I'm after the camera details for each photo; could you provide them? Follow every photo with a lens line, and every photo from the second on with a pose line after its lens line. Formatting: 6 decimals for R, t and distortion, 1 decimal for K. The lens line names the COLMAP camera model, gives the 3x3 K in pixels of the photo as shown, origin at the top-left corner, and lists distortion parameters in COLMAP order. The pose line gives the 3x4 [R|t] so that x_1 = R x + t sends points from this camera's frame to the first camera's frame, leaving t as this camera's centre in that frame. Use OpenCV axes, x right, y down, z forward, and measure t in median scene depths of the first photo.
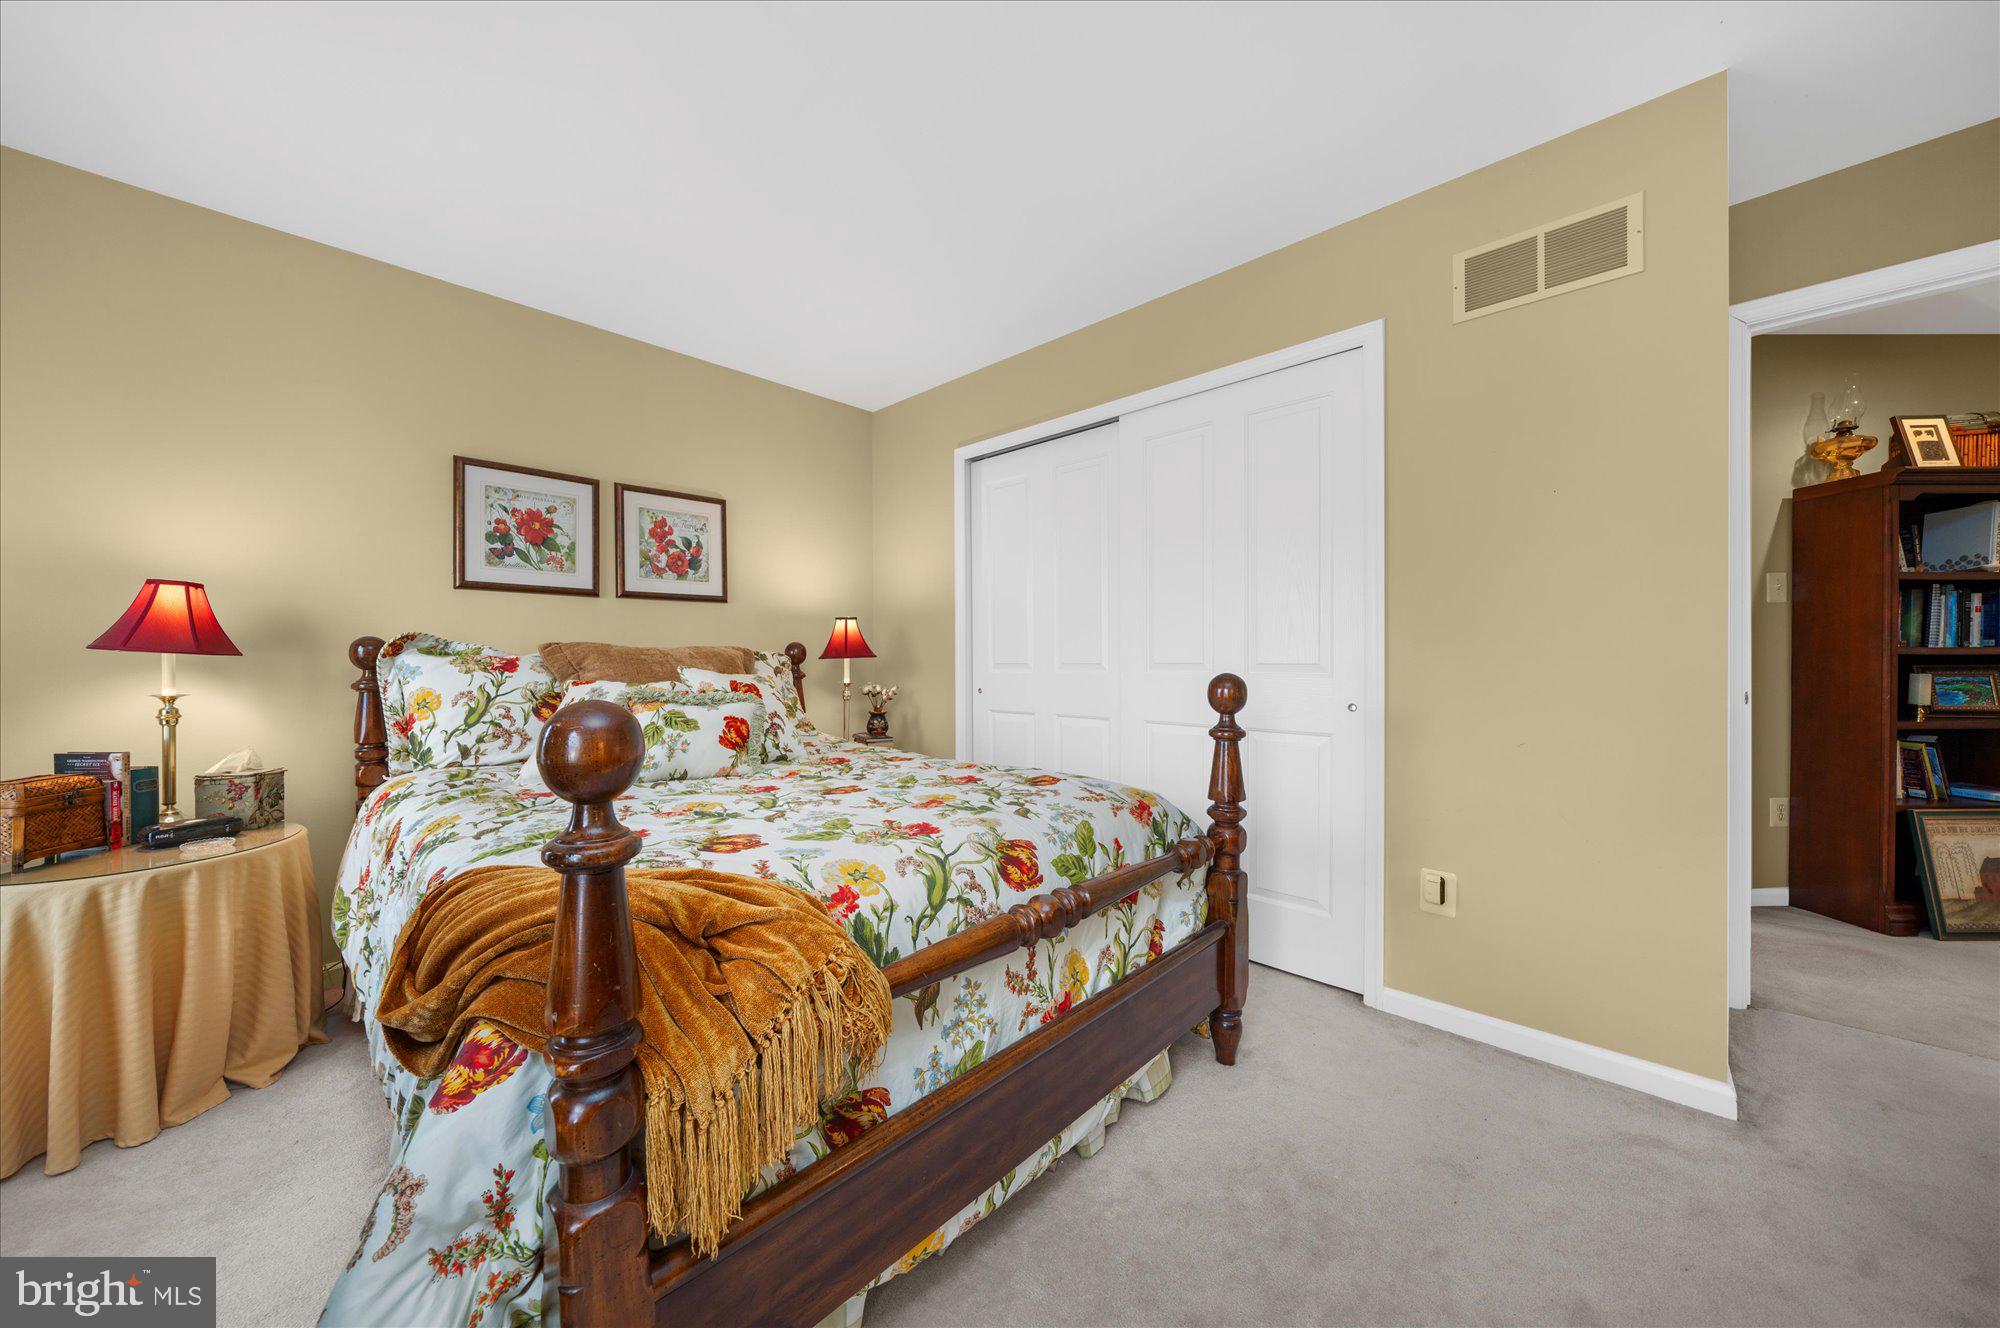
lens RADIAL K [[700.8, 0, 999.4], [0, 700.8, 659.1], [0, 0, 1]] dist [-0.001902, -0.000068]
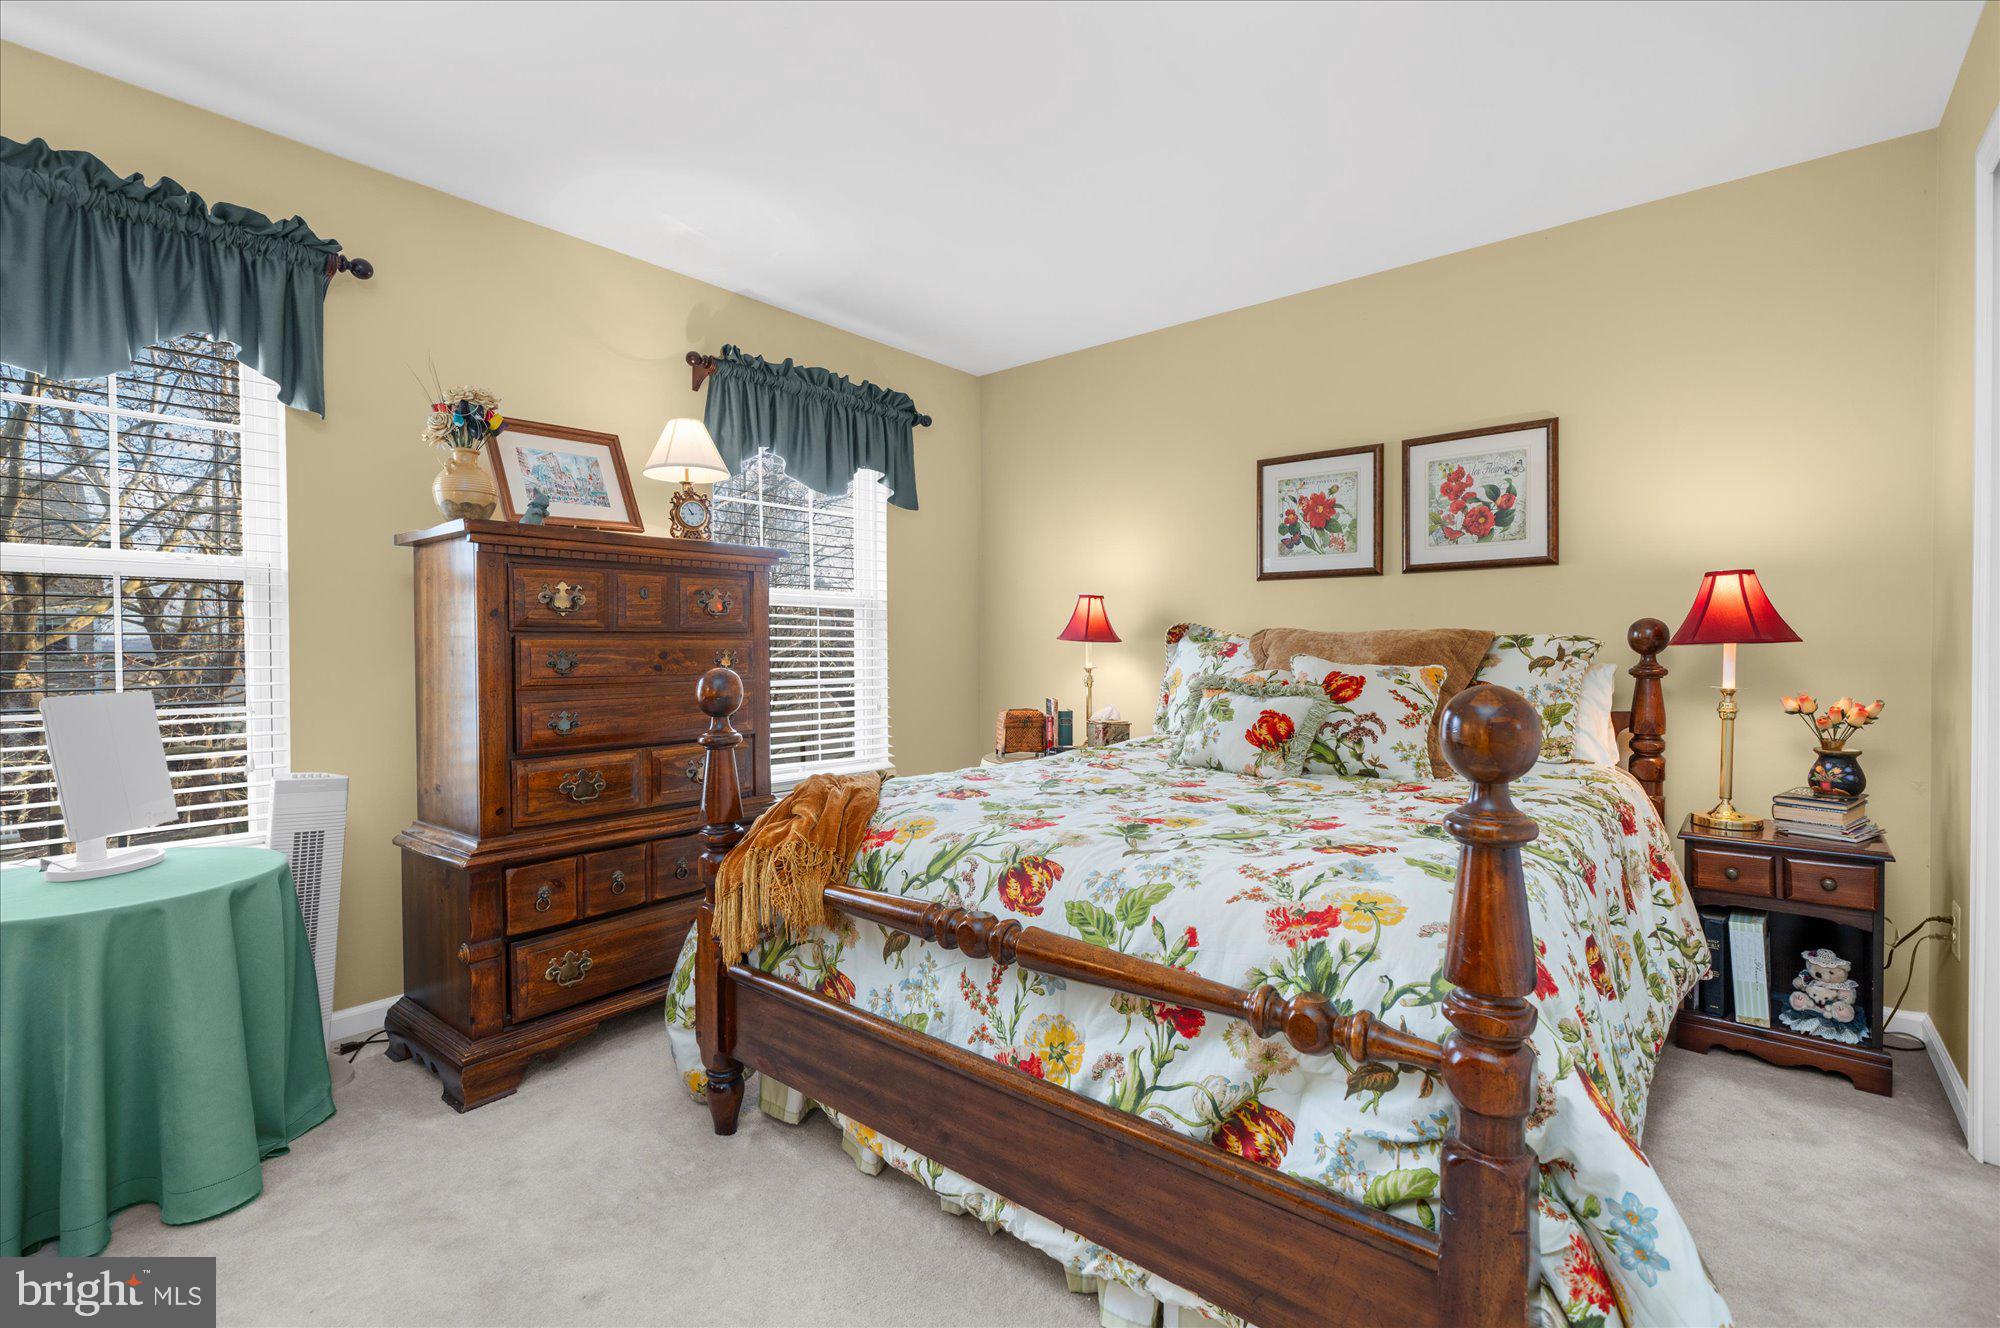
lens RADIAL K [[939.4, 0, 999.7], [0, 939.4, 657.9], [0, 0, 1]] dist [0.001095, 0.000530]
pose [[0.040923, 0.016691, -0.999023, 0.790954], [0.000426, 0.999860, 0.016722, -0.005115], [0.999162, -0.001110, 0.040910, 0.610805]]
